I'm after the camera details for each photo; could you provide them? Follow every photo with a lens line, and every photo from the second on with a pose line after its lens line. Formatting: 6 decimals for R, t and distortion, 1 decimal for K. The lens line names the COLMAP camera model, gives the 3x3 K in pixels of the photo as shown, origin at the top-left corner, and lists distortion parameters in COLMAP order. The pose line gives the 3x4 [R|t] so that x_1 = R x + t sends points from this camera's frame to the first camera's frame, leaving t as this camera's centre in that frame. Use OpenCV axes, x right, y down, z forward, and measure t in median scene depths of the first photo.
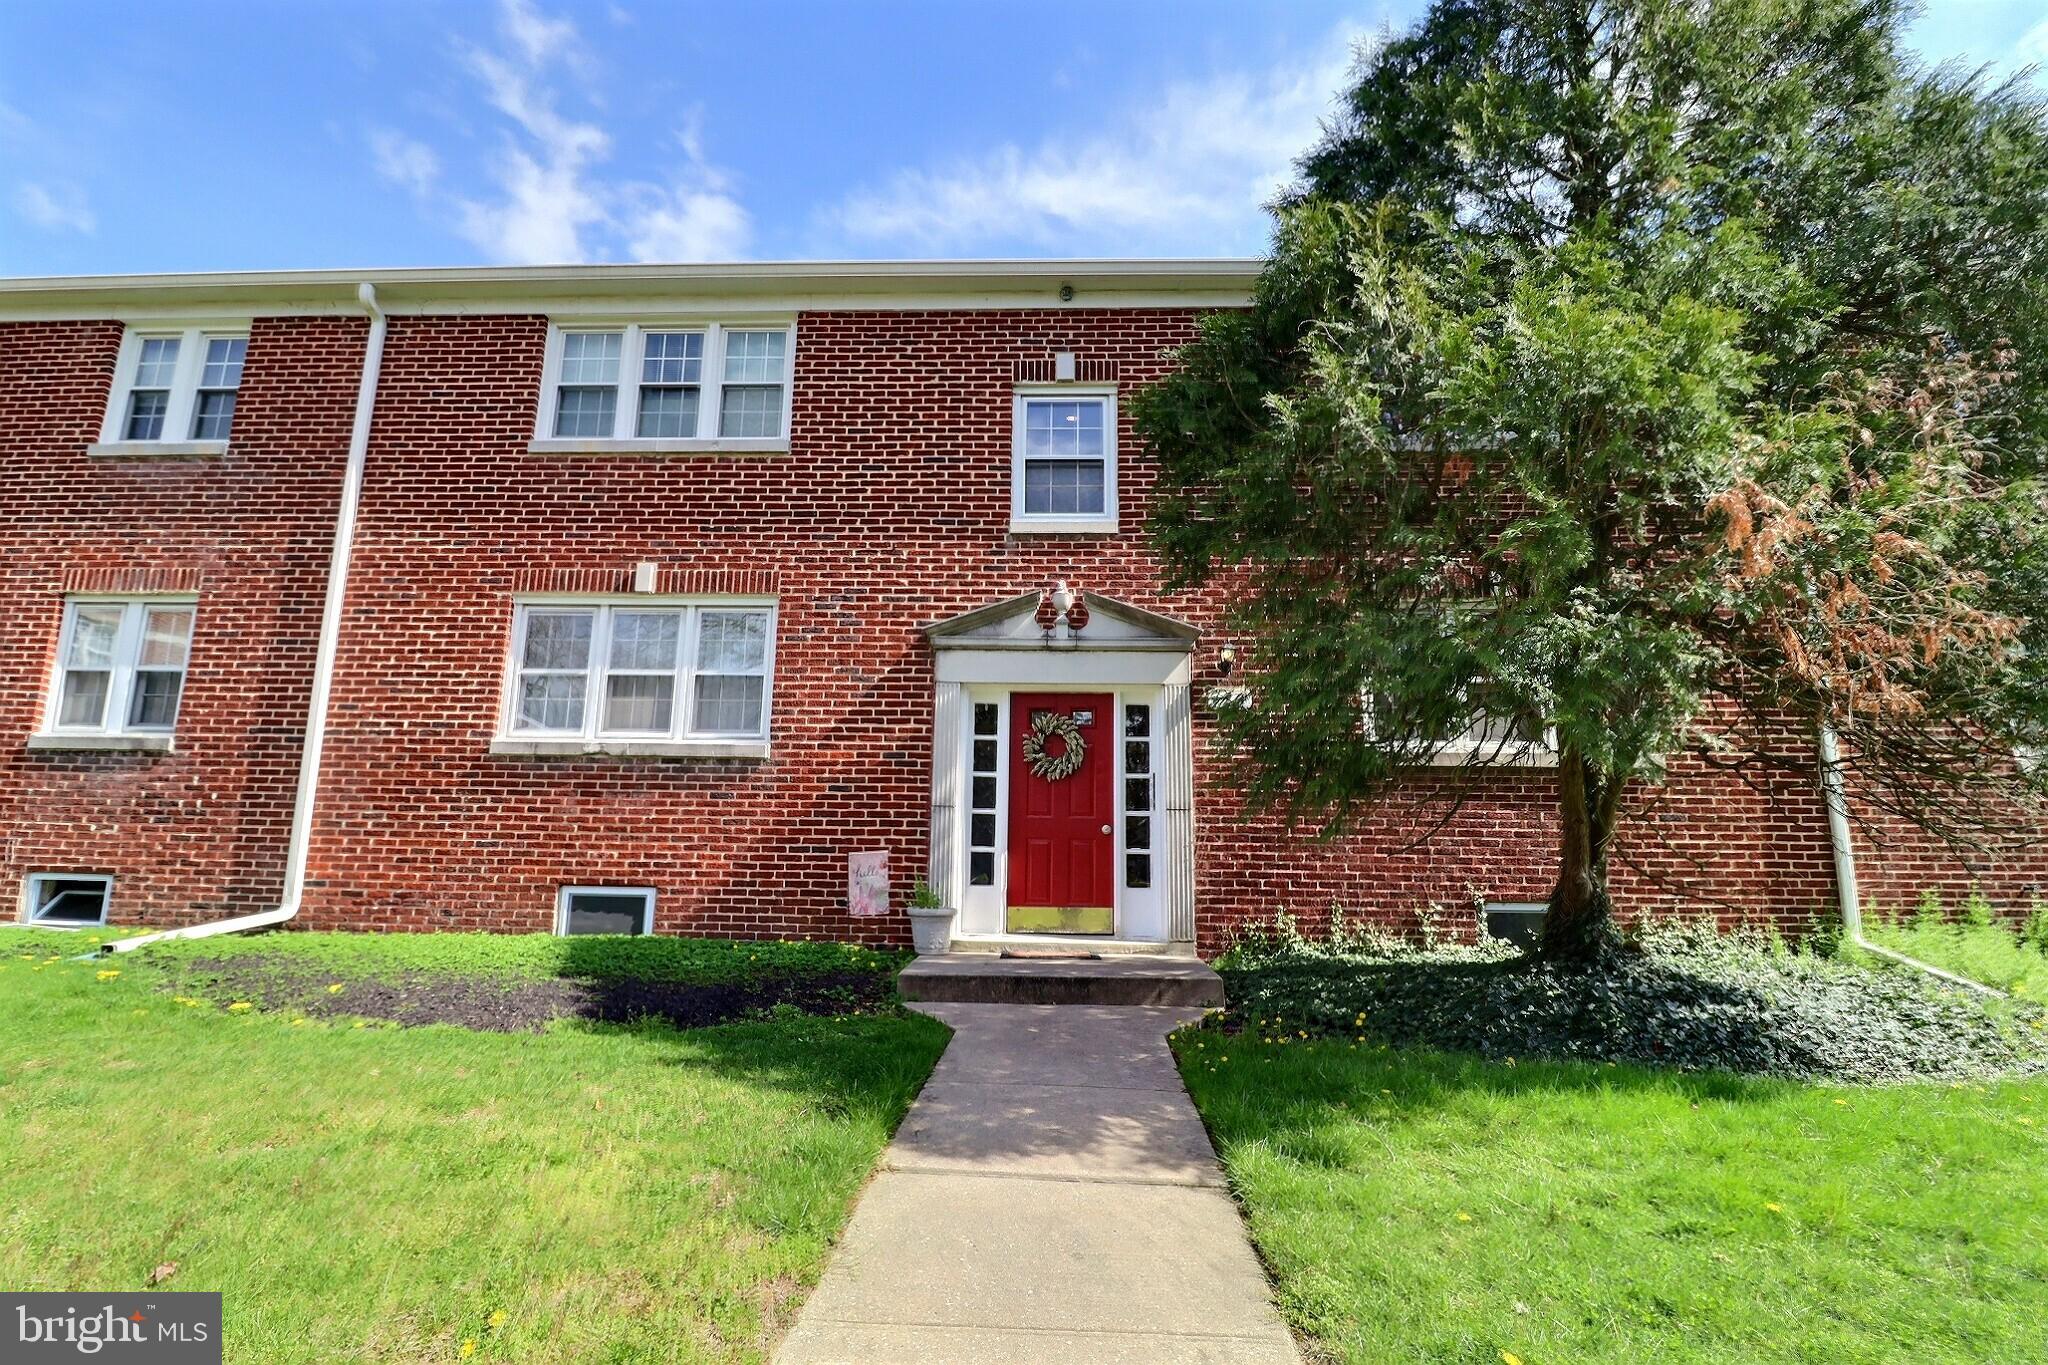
lens RADIAL K [[988.5, 0, 1023.4], [0, 988.5, 669.6], [0, 0, 1]] dist [0.000083, -0.014989]
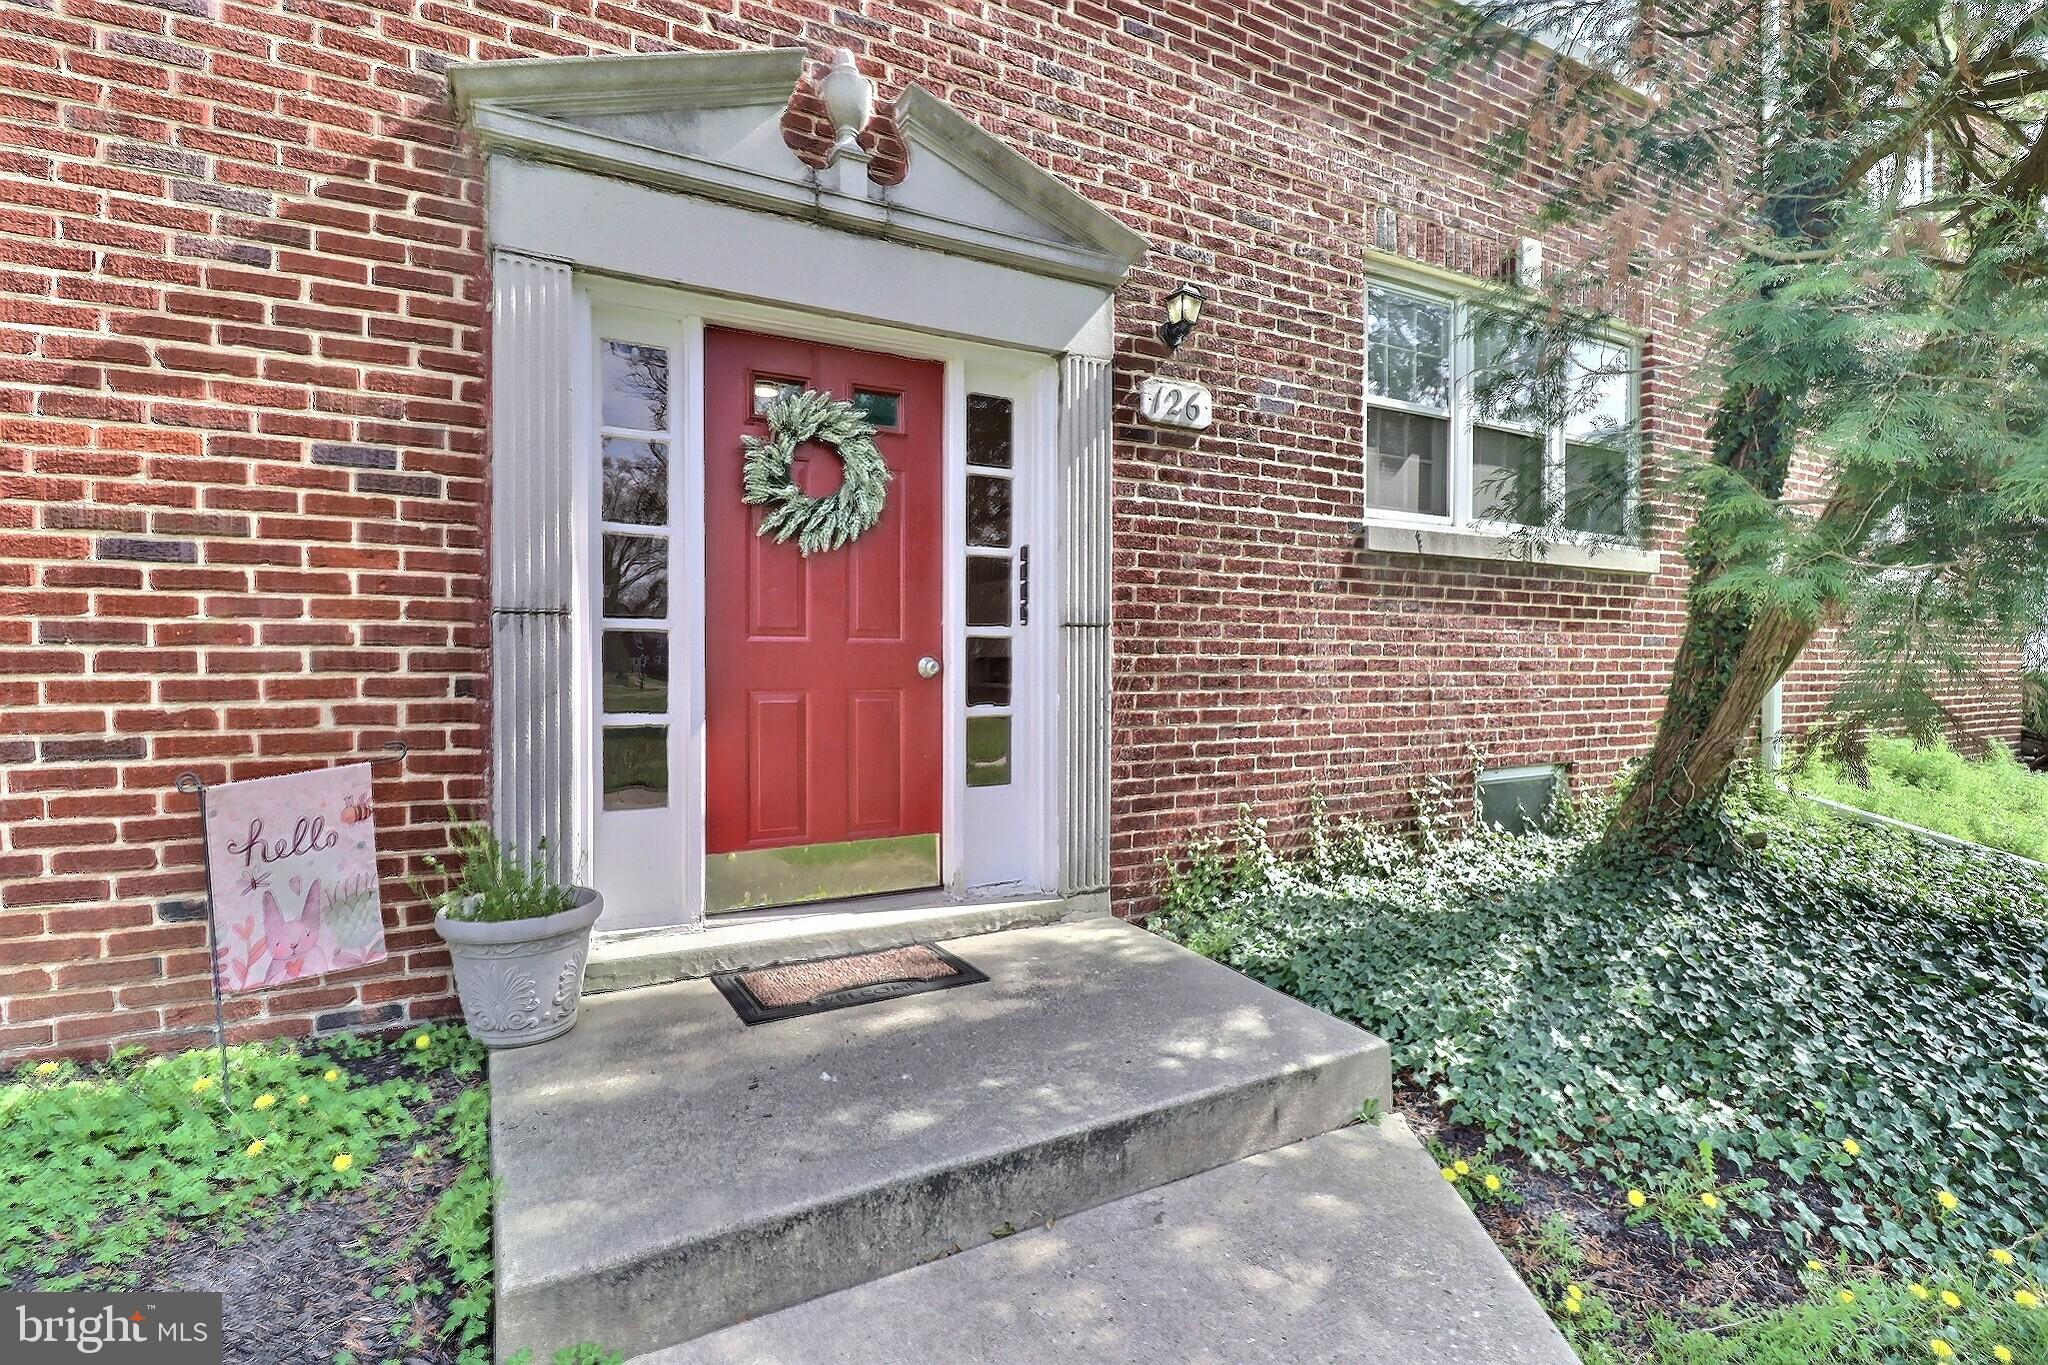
lens RADIAL K [[988.5, 0, 1023.4], [0, 988.5, 669.6], [0, 0, 1]] dist [0.000083, -0.014989]
pose [[0.837414, -0.021463, 0.546148, -0.126255], [-0.093978, 0.978693, 0.182558, 0.076259], [-0.538429, -0.204203, 0.817554, 0.605864]]
